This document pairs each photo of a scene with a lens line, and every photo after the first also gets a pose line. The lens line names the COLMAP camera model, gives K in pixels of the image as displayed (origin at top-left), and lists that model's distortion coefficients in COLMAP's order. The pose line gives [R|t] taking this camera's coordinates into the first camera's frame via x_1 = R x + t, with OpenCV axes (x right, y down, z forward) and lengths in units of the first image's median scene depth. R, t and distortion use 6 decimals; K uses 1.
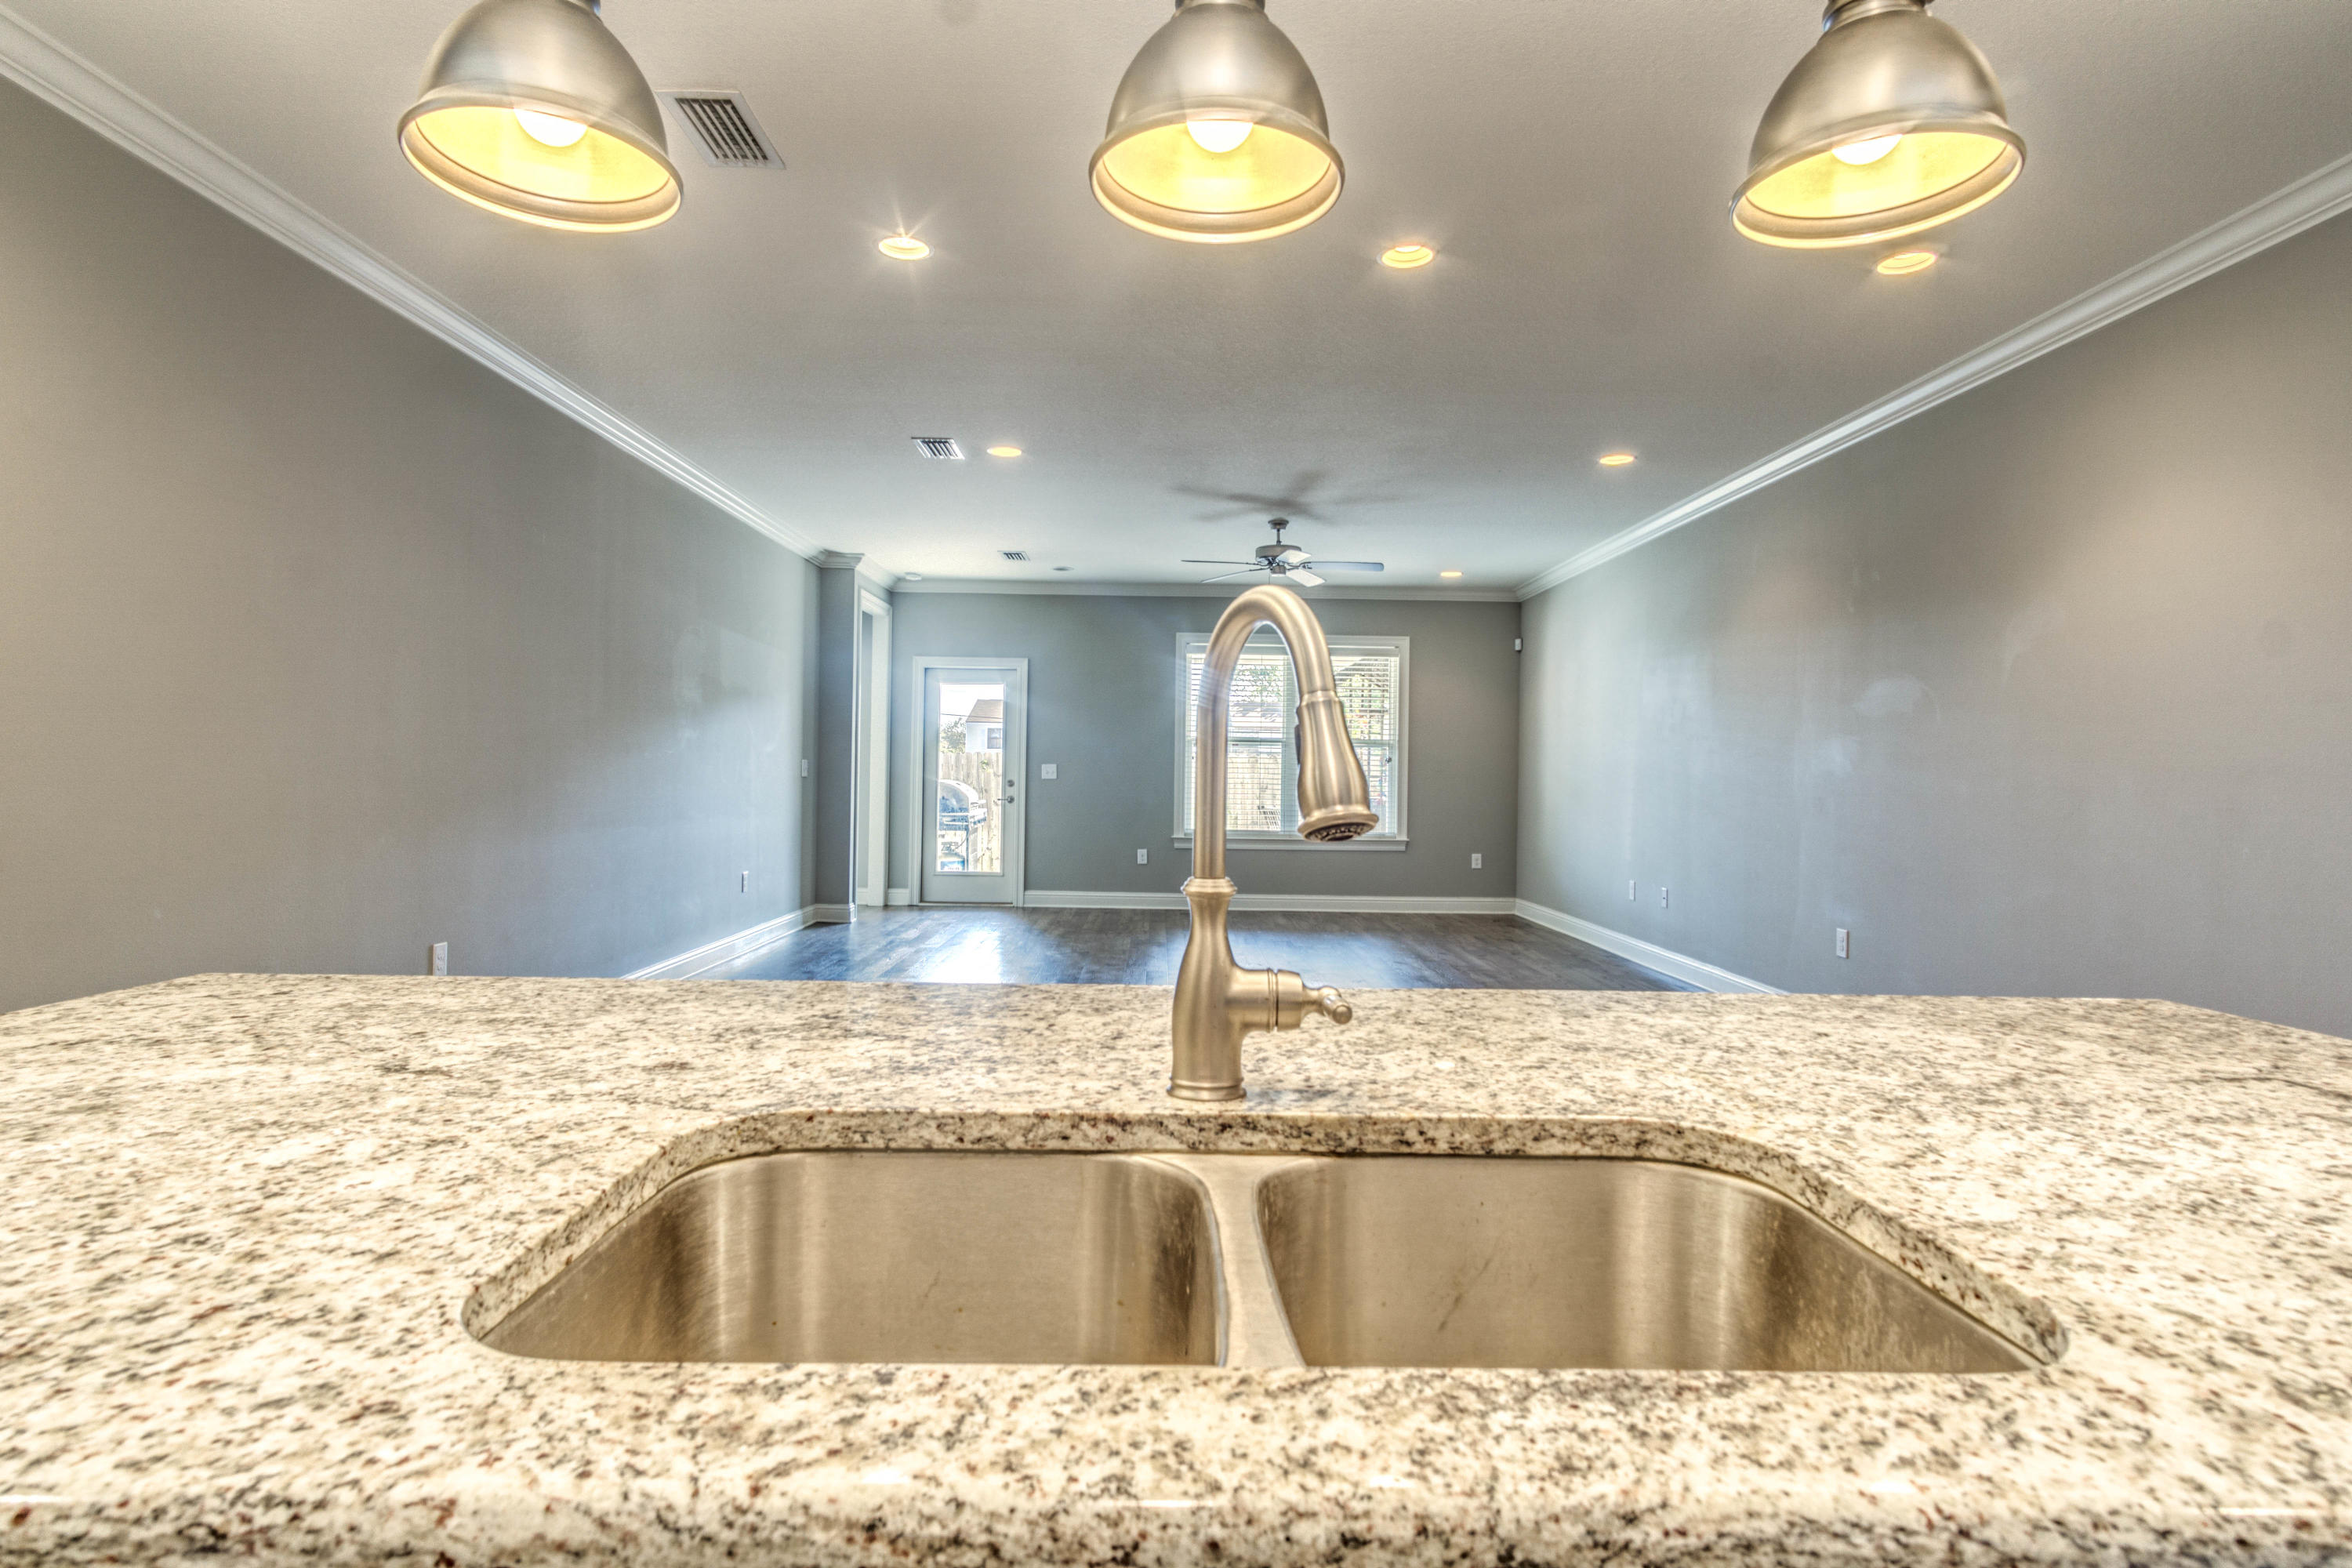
lens RADIAL K [[1260.6, 0, 1176.0], [0, 1260.6, 773.5], [0, 0, 1]] dist [0.005267, 0.002834]
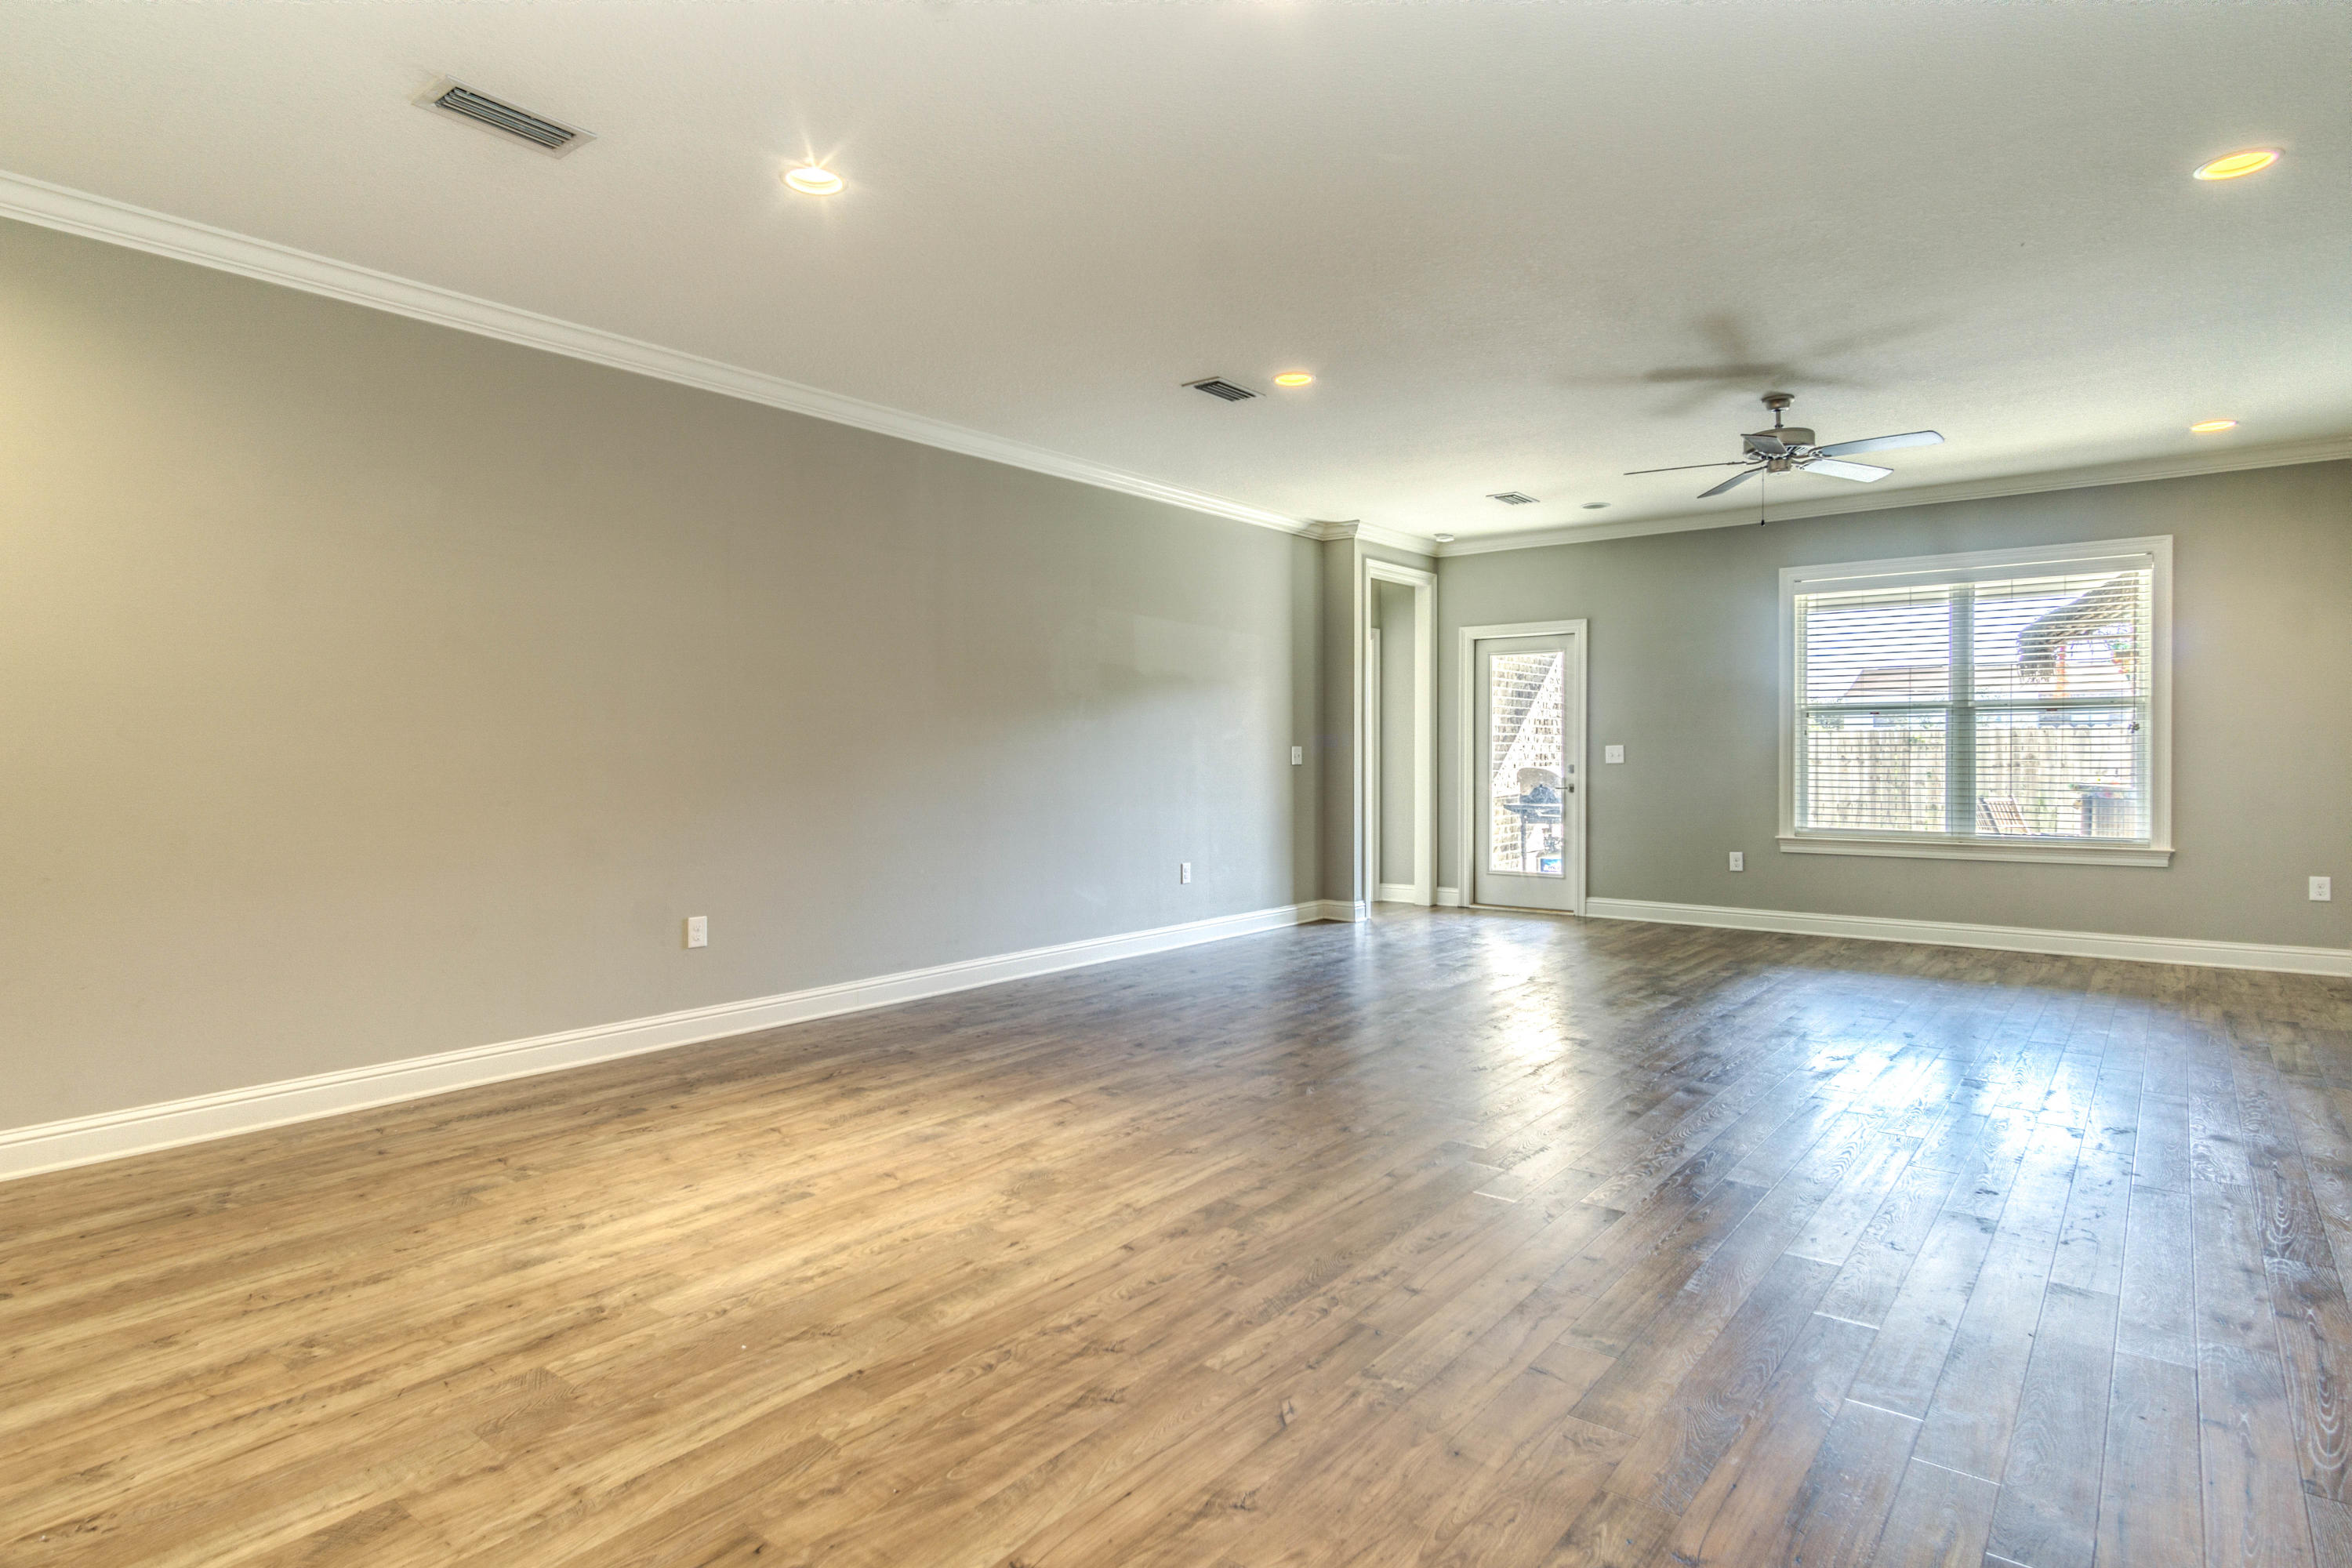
lens RADIAL K [[1260.6, 0, 1182.1], [0, 1260.6, 802.9], [0, 0, 1]] dist [0.005267, 0.002834]
pose [[0.782578, 0.007168, -0.622512, 0.195928], [0.021768, 0.999007, 0.038869, -0.008450], [0.622172, -0.043969, 0.781645, 0.183131]]
